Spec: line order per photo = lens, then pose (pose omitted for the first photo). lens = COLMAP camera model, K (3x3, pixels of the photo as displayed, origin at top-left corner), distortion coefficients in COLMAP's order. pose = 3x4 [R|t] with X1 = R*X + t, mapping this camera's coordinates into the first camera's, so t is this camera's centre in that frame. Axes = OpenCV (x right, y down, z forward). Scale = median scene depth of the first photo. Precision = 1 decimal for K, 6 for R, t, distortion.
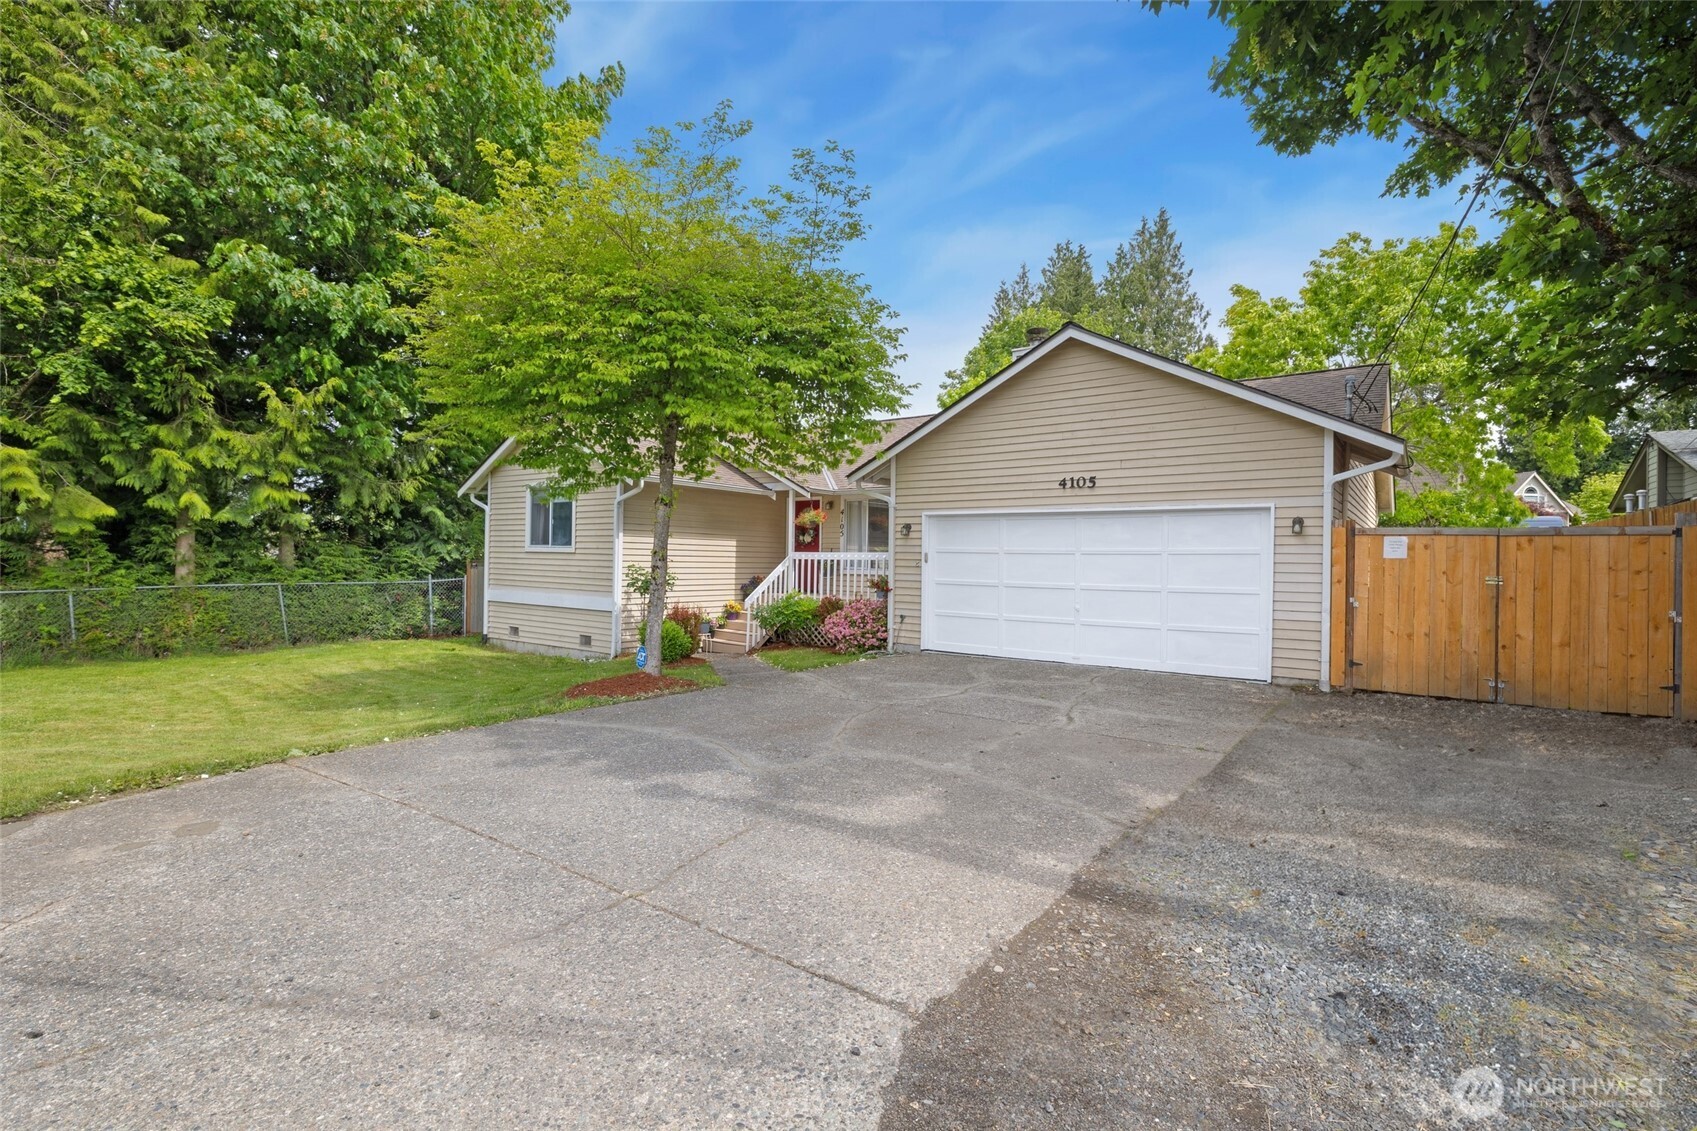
lens RADIAL K [[815.0, 0, 847.6], [0, 815.0, 543.7], [0, 0, 1]] dist [0.001893, 0.000377]
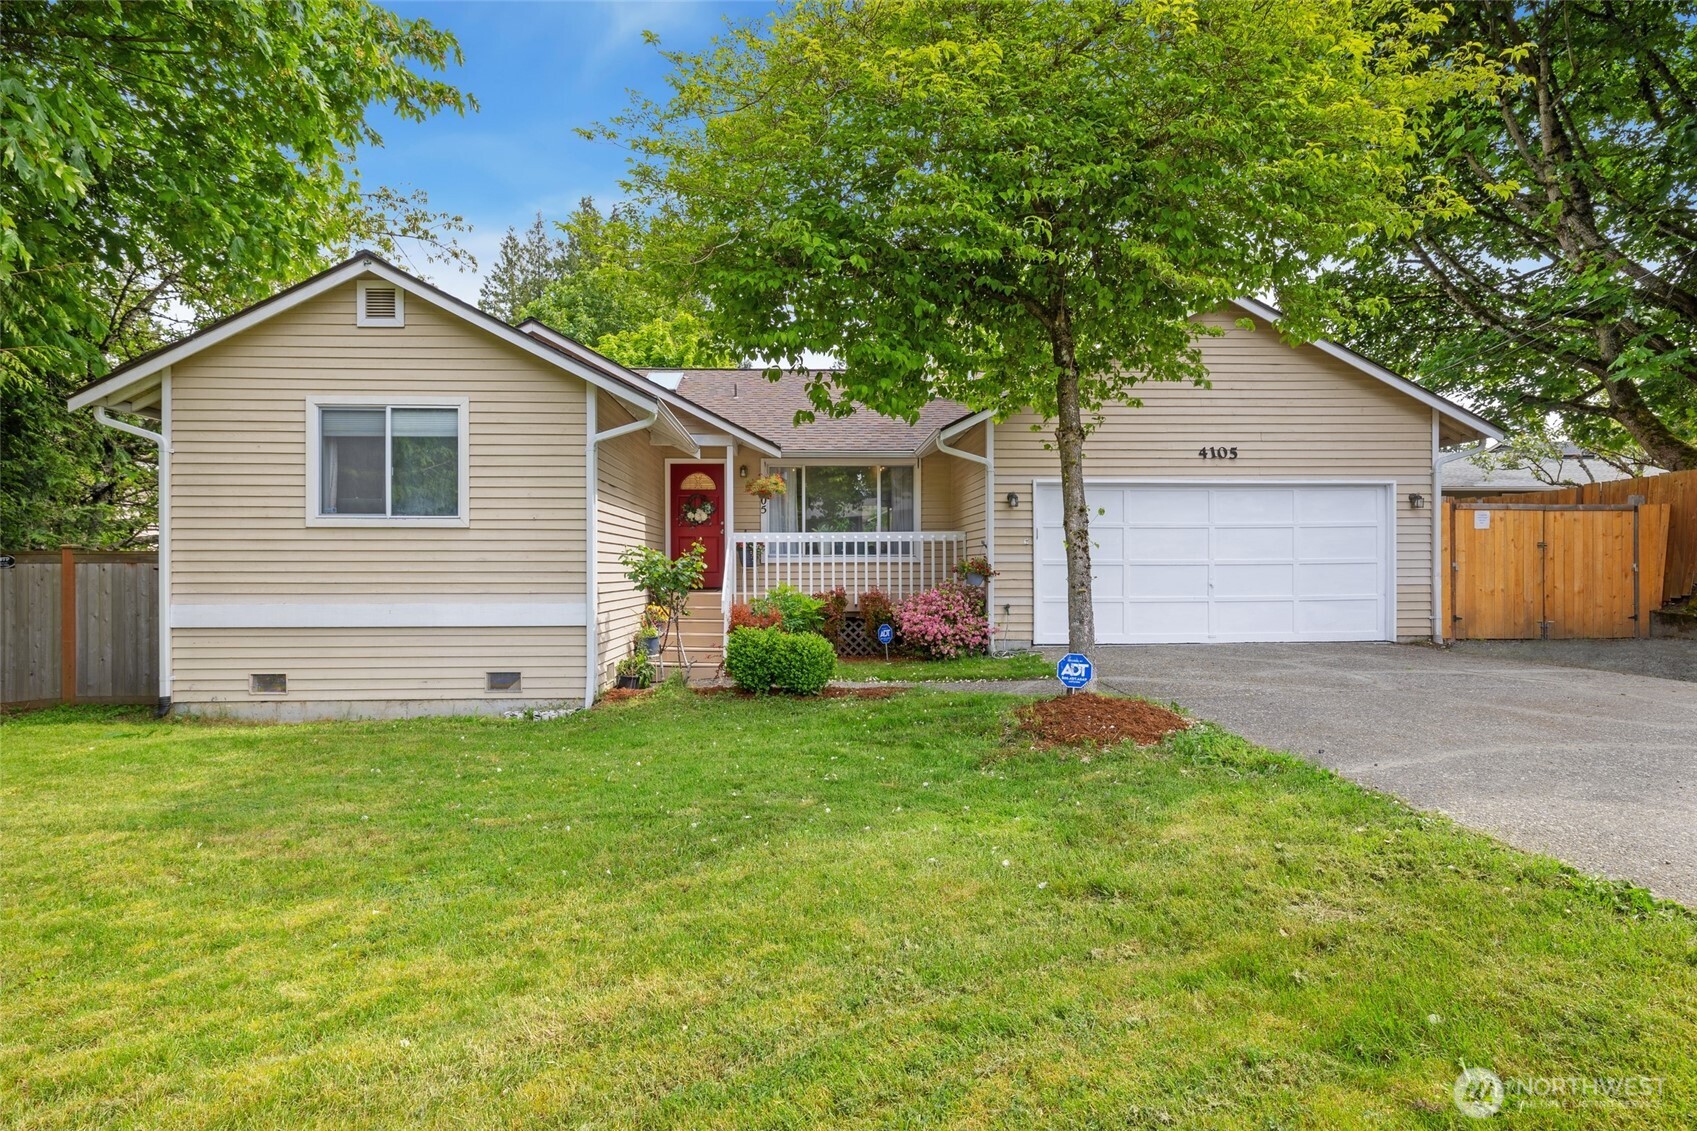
lens RADIAL K [[867.0, 0, 848.0], [0, 867.0, 540.1], [0, 0, 1]] dist [-0.000951, 0.000023]
pose [[0.761033, -0.000313, 0.648713, -0.699204], [0.001636, 0.999998, -0.001438, 0.027659], [-0.648711, 0.002156, 0.761032, 0.501329]]
